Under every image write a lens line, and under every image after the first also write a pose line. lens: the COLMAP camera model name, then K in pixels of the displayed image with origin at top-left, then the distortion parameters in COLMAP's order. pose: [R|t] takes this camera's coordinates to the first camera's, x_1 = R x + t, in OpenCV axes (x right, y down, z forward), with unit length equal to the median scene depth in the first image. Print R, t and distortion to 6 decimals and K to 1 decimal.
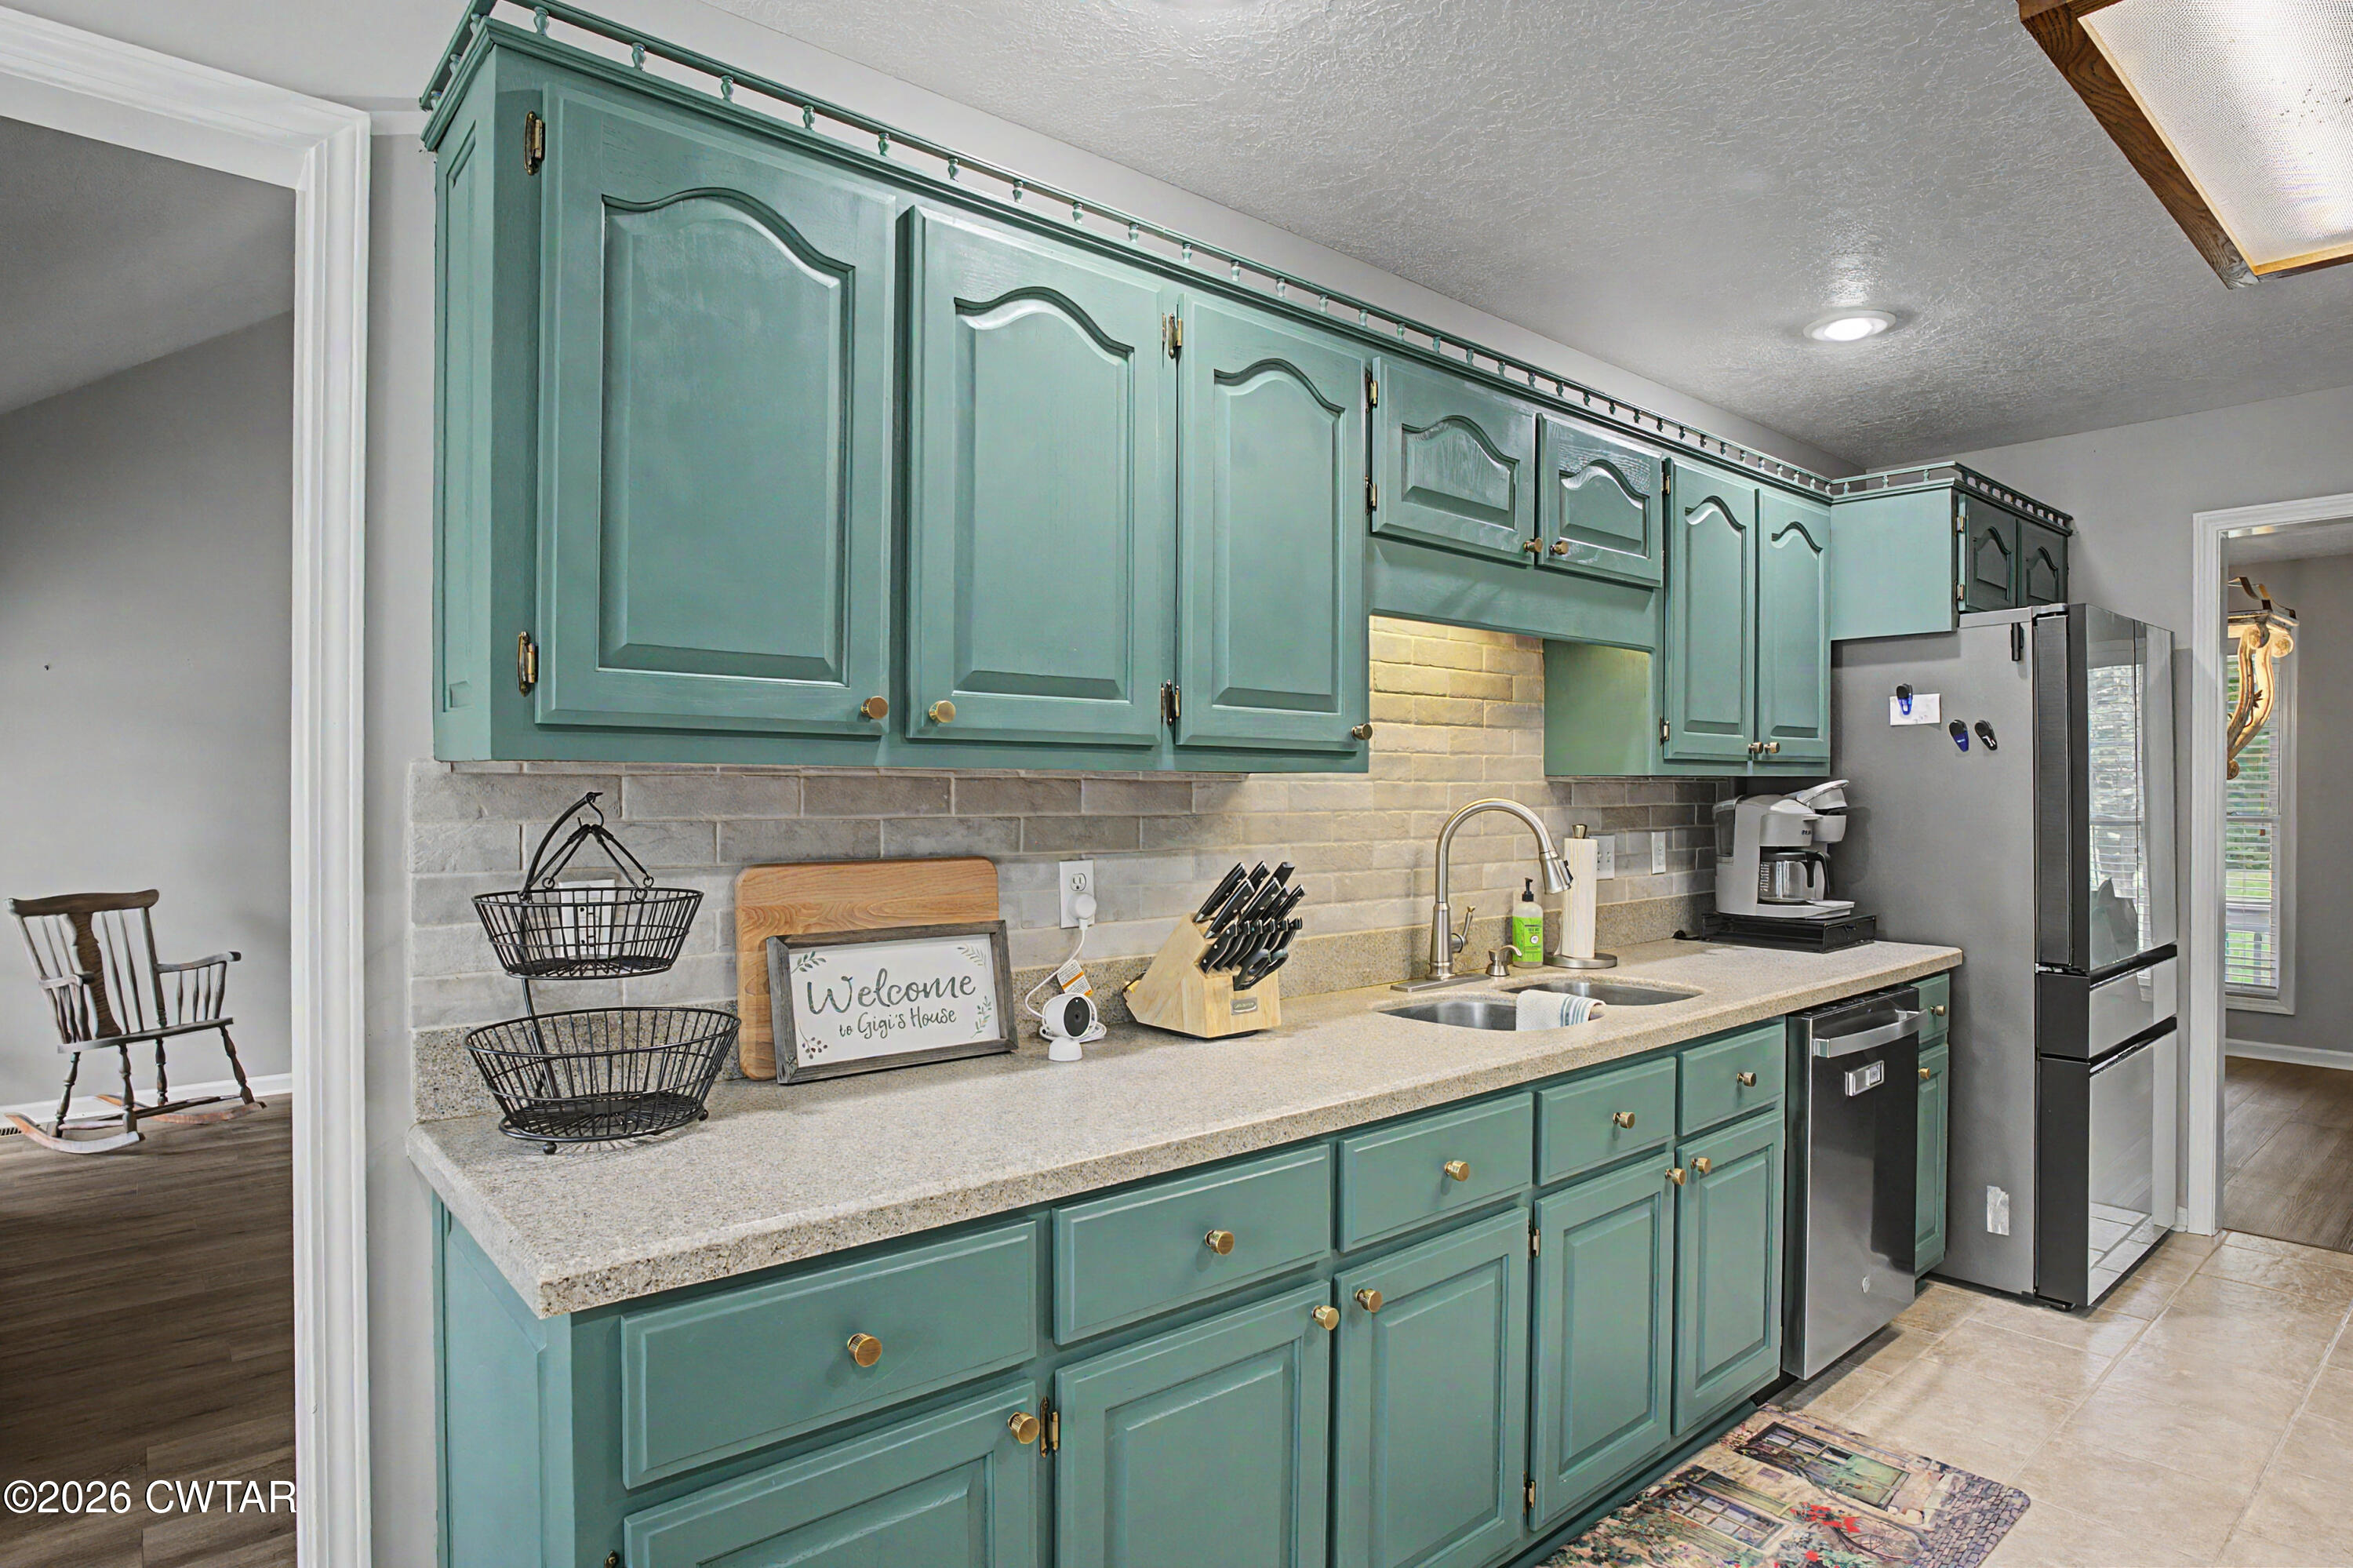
lens RADIAL K [[1276.2, 0, 1180.2], [0, 1276.2, 776.0], [0, 0, 1]] dist [-0.025389, 0.002626]
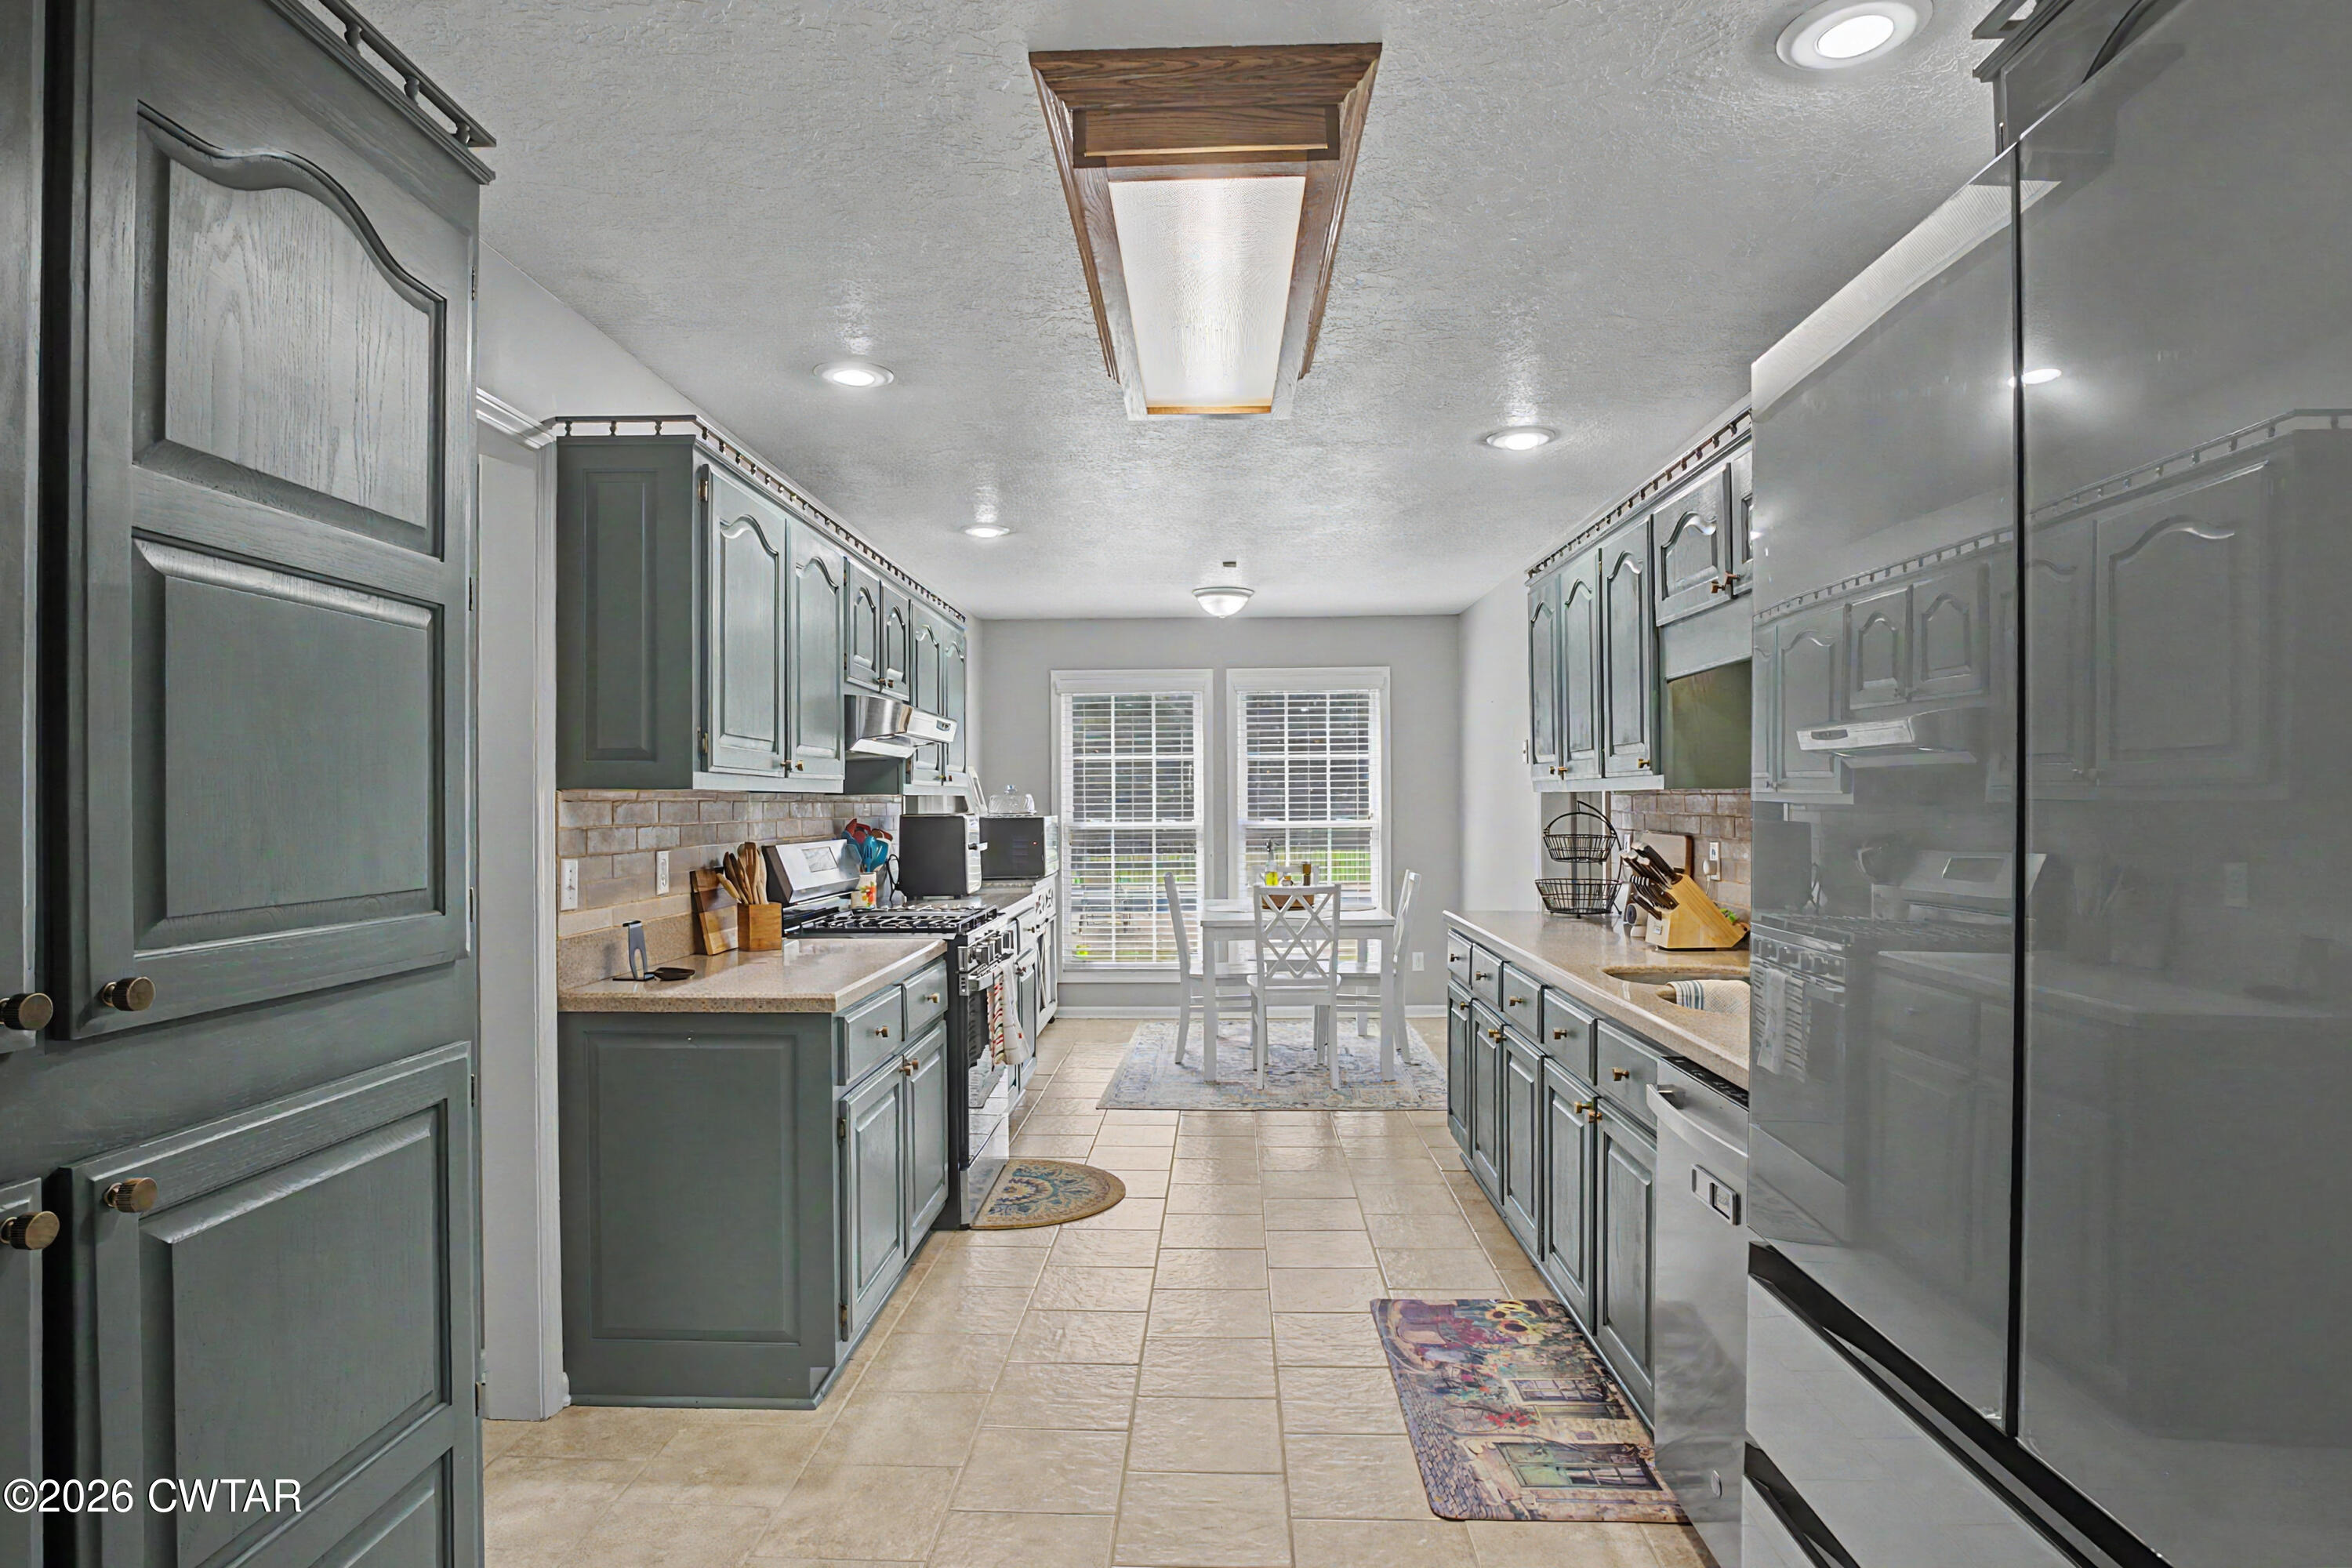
lens RADIAL K [[1275.6, 0, 1169.6], [0, 1275.6, 786.7], [0, 0, 1]] dist [-0.025389, 0.002626]
pose [[-0.679199, -0.002052, -0.733951, 0.747936], [0.008920, 0.999899, -0.011050, 0.002056], [0.733900, -0.014052, -0.679112, 0.734167]]
